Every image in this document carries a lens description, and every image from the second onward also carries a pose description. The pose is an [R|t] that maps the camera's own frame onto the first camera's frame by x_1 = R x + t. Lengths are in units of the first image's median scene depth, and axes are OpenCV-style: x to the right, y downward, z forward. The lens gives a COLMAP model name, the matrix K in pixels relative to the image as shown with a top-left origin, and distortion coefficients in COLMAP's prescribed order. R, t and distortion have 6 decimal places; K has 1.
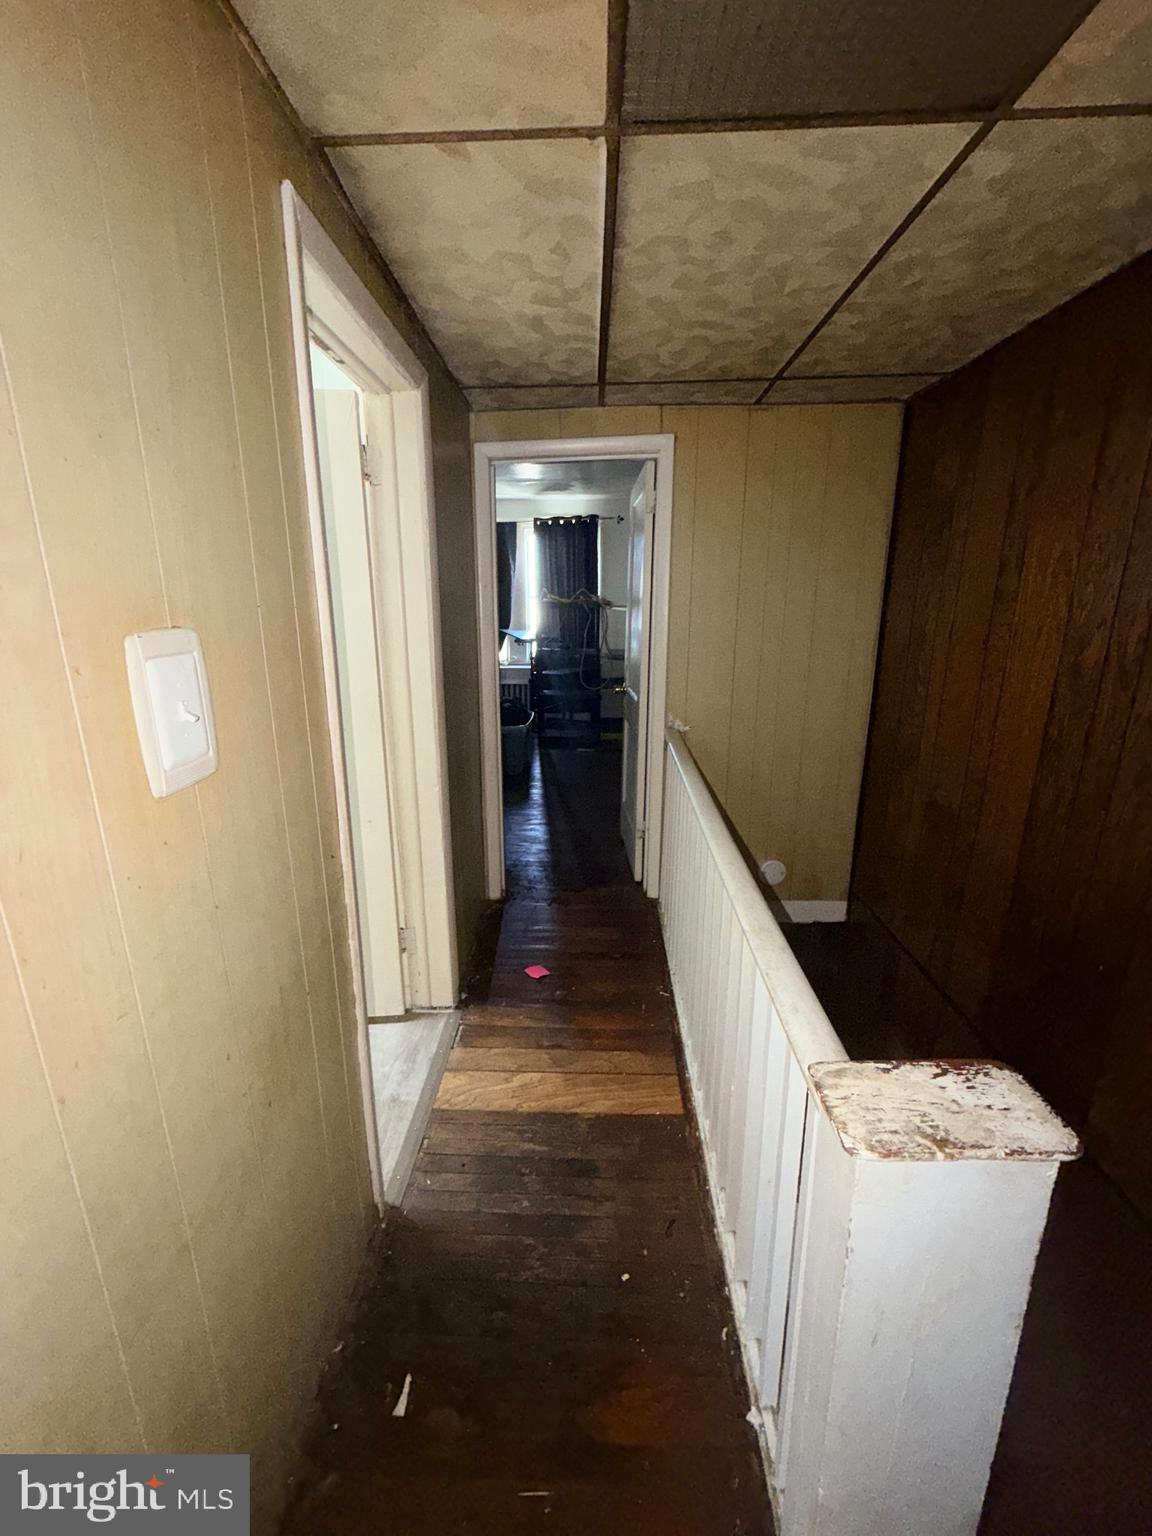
lens RADIAL K [[615.1, 0, 576.4], [0, 615.1, 766.3], [0, 0, 1]] dist [0.000735, -0.000020]
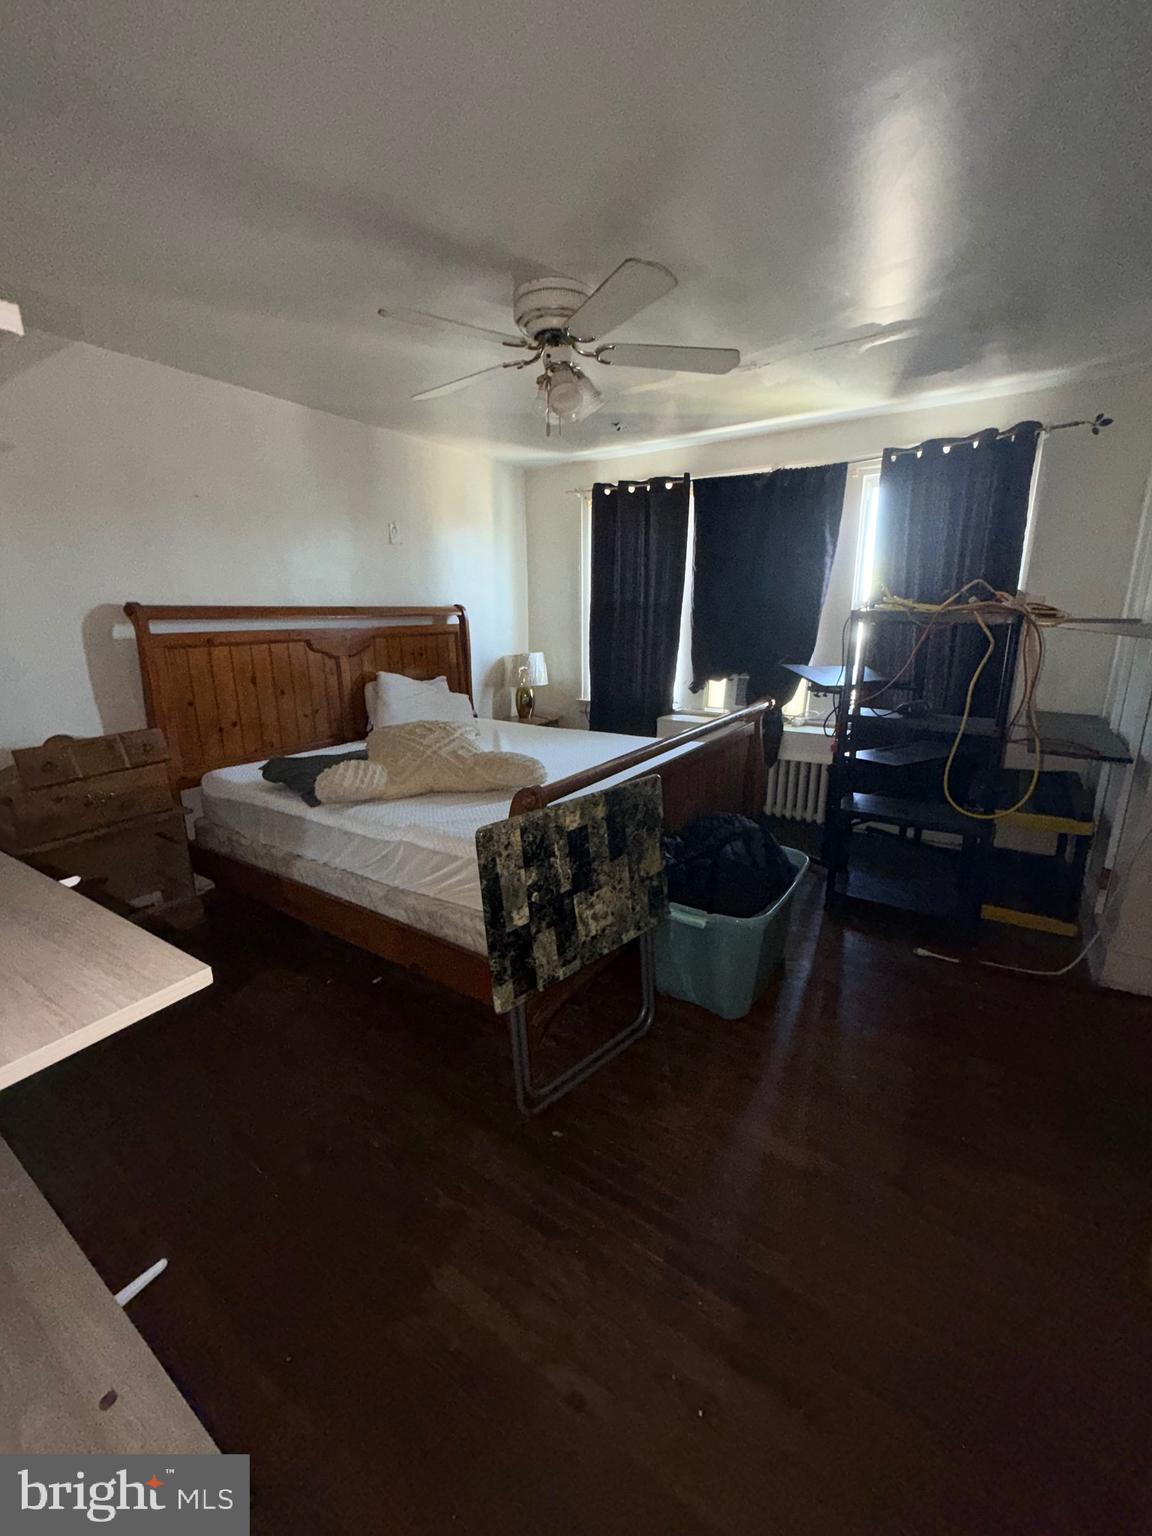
lens RADIAL K [[615.1, 0, 565.4], [0, 615.1, 766.4], [0, 0, 1]] dist [0.000735, -0.000020]
pose [[0.840898, 0.113409, -0.529177, 0.009135], [-0.123479, 0.992211, 0.016426, -0.116814], [0.526918, 0.051529, 0.848352, 0.437291]]
